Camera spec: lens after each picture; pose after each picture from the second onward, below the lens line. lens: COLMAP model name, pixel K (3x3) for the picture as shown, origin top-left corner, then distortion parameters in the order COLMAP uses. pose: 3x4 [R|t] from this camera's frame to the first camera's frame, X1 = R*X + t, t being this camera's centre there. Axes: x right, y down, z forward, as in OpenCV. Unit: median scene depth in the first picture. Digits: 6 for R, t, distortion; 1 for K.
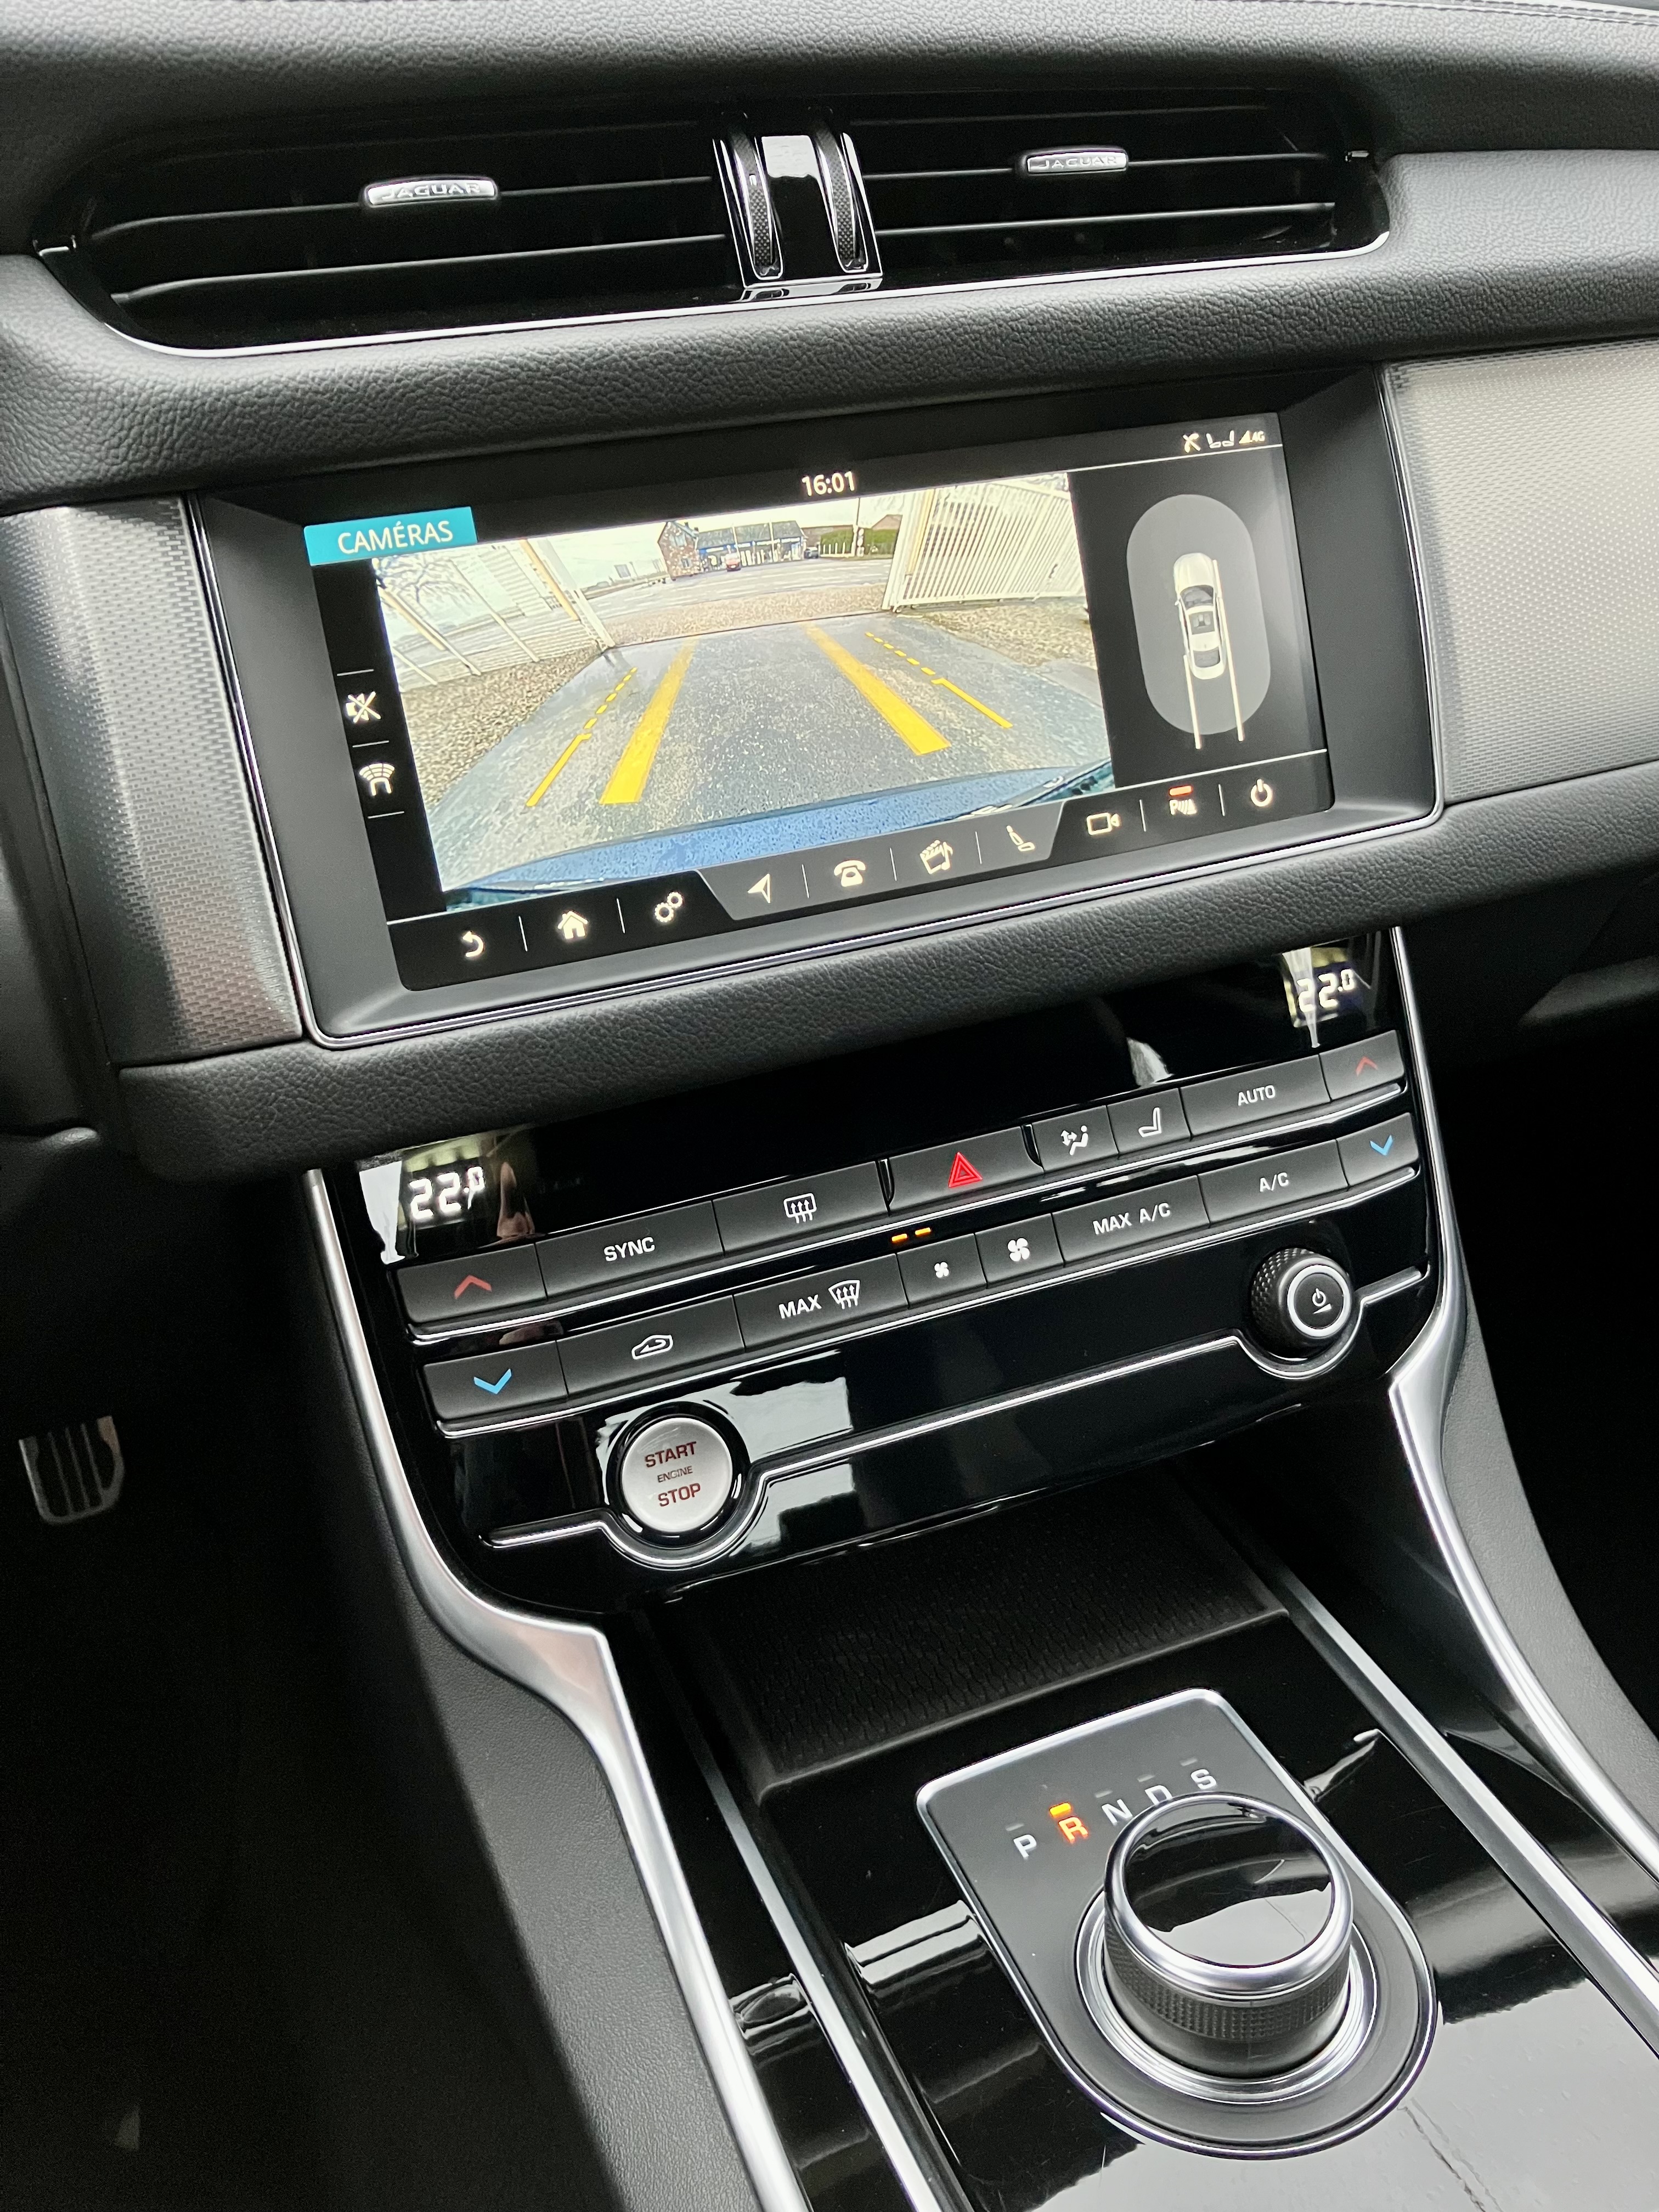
lens RADIAL K [[1800.3, 0, 829.5], [0, 1800.3, 1106.0], [0, 0, 1]] dist [-0.005757, -0.004667]
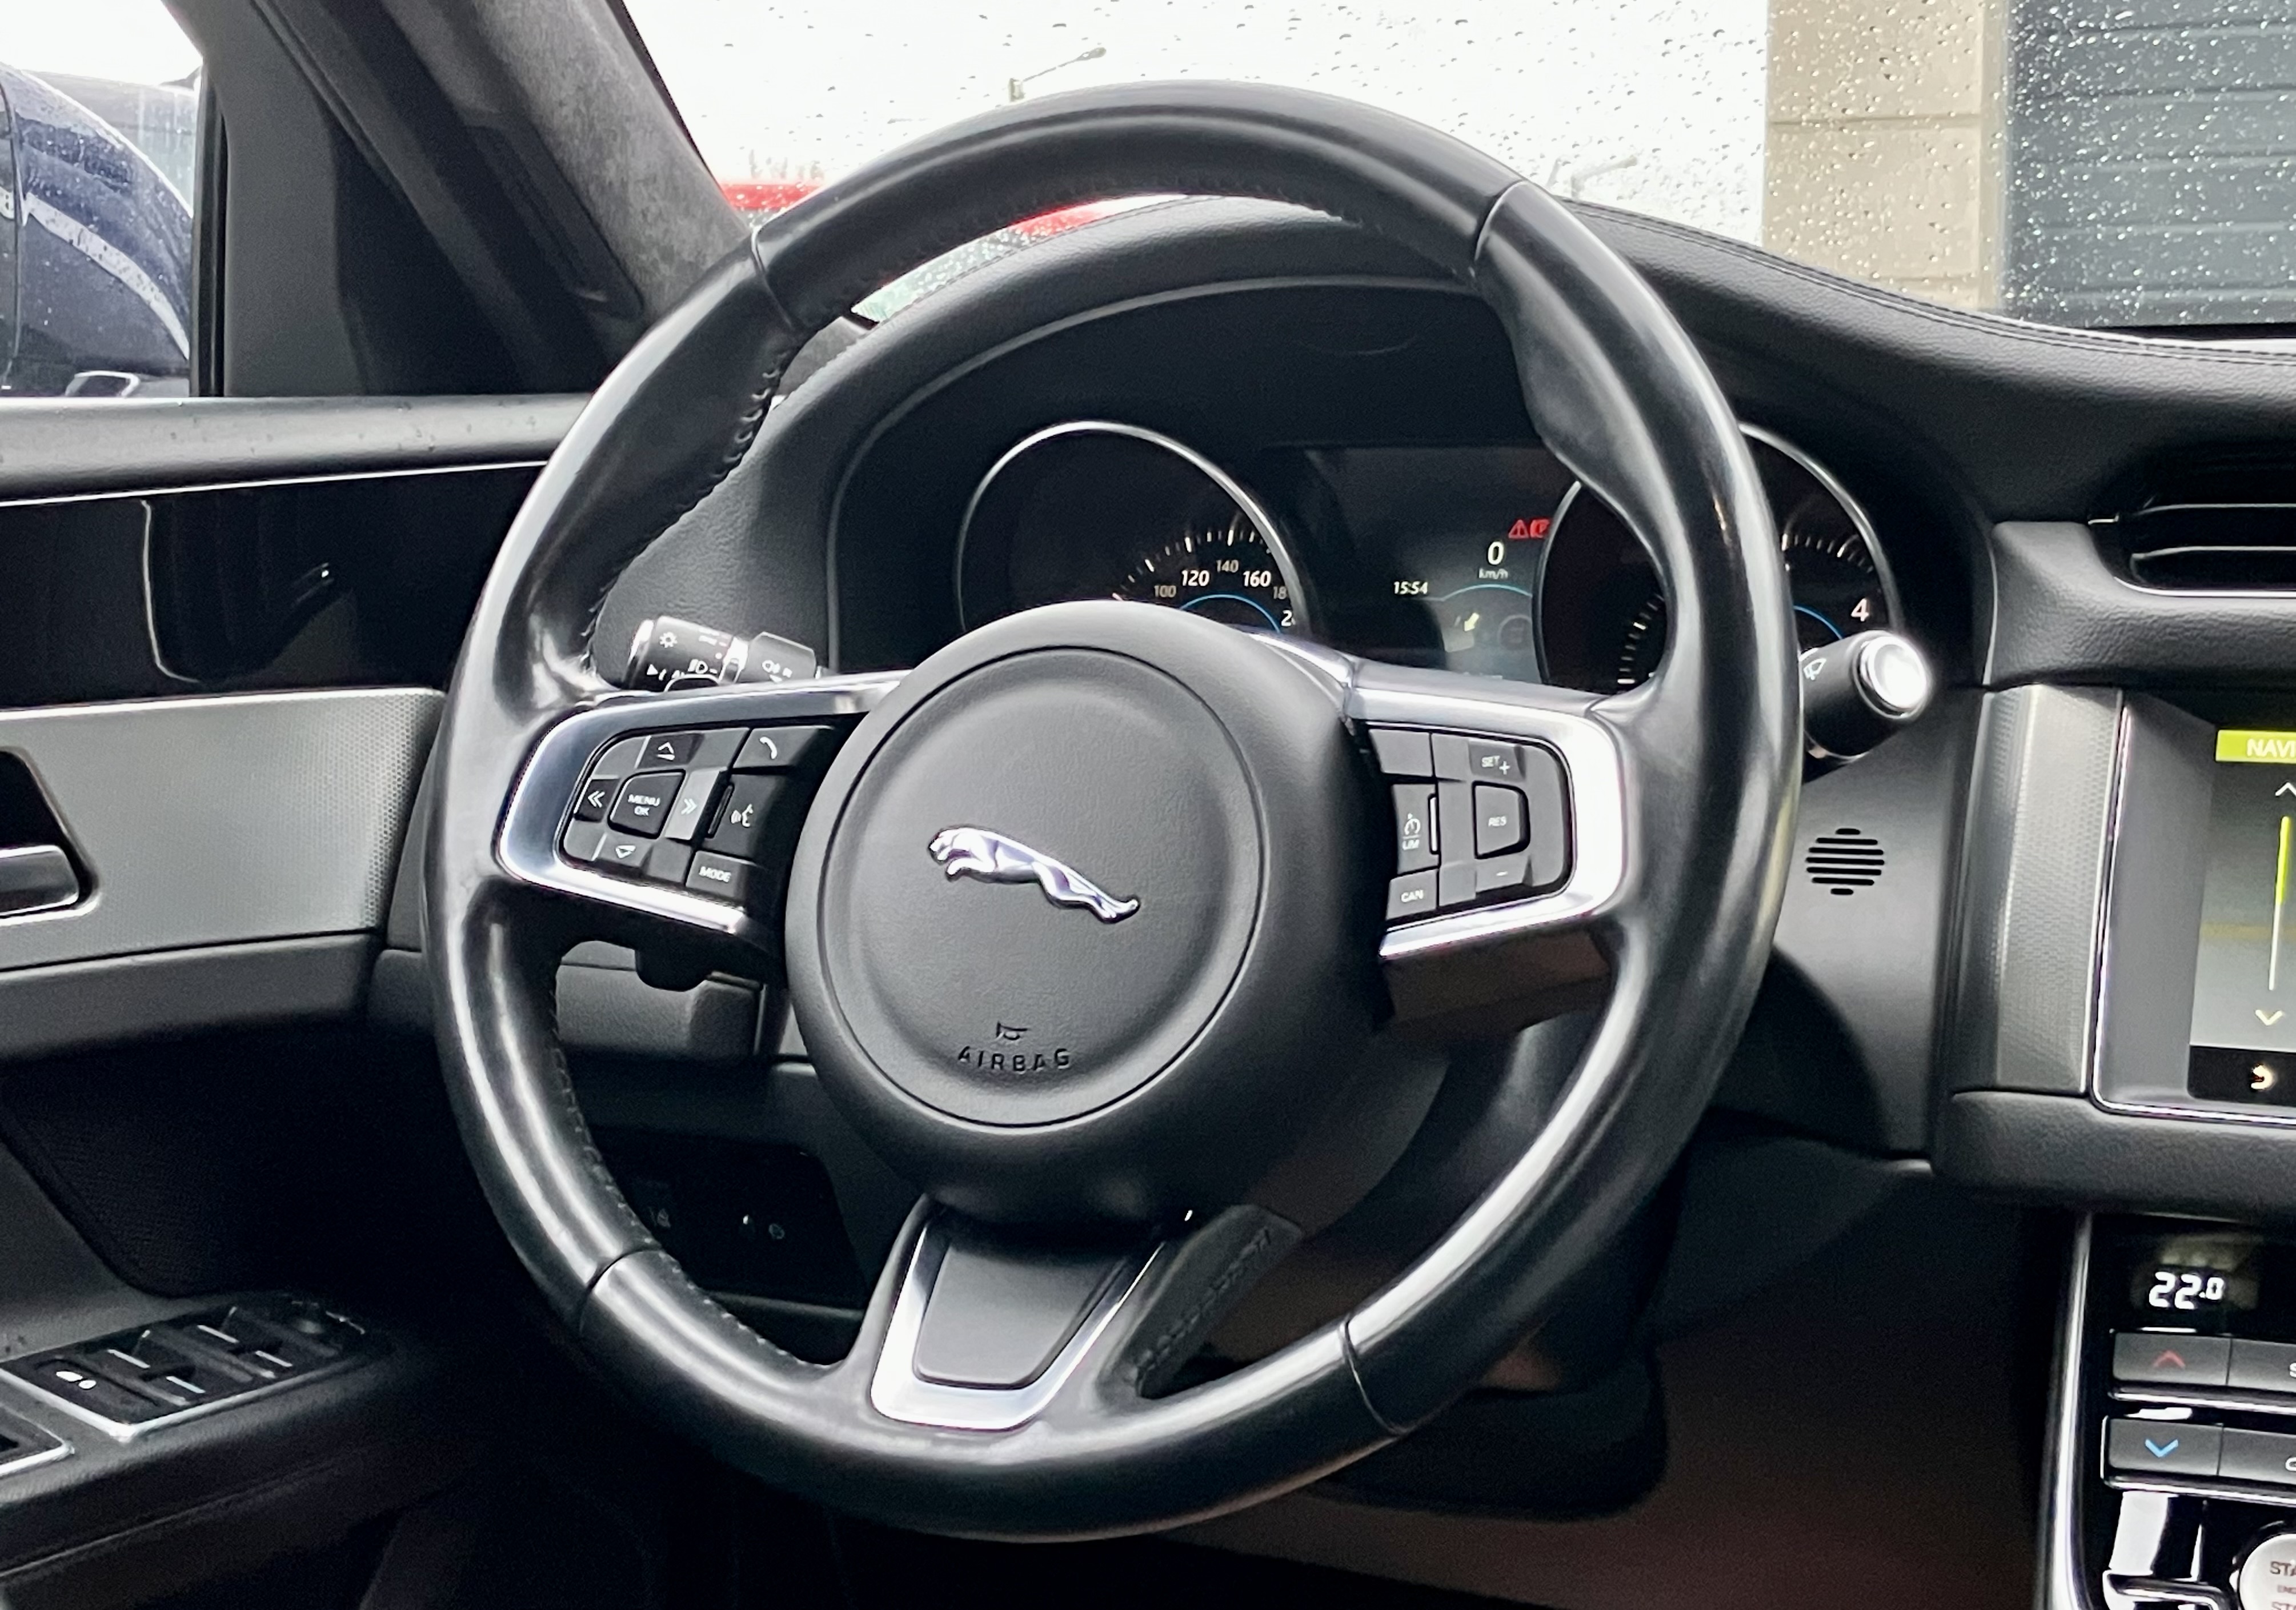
lens RADIAL K [[3729.7, 0, 1240.4], [0, 3729.7, 741.7], [0, 0, 1]] dist [0.217640, -0.112021]
pose [[0.694296, 0.101150, -0.712546, 1.059804], [-0.384203, 0.889282, -0.248125, 0.574544], [0.608556, 0.446034, 0.656287, -1.092578]]
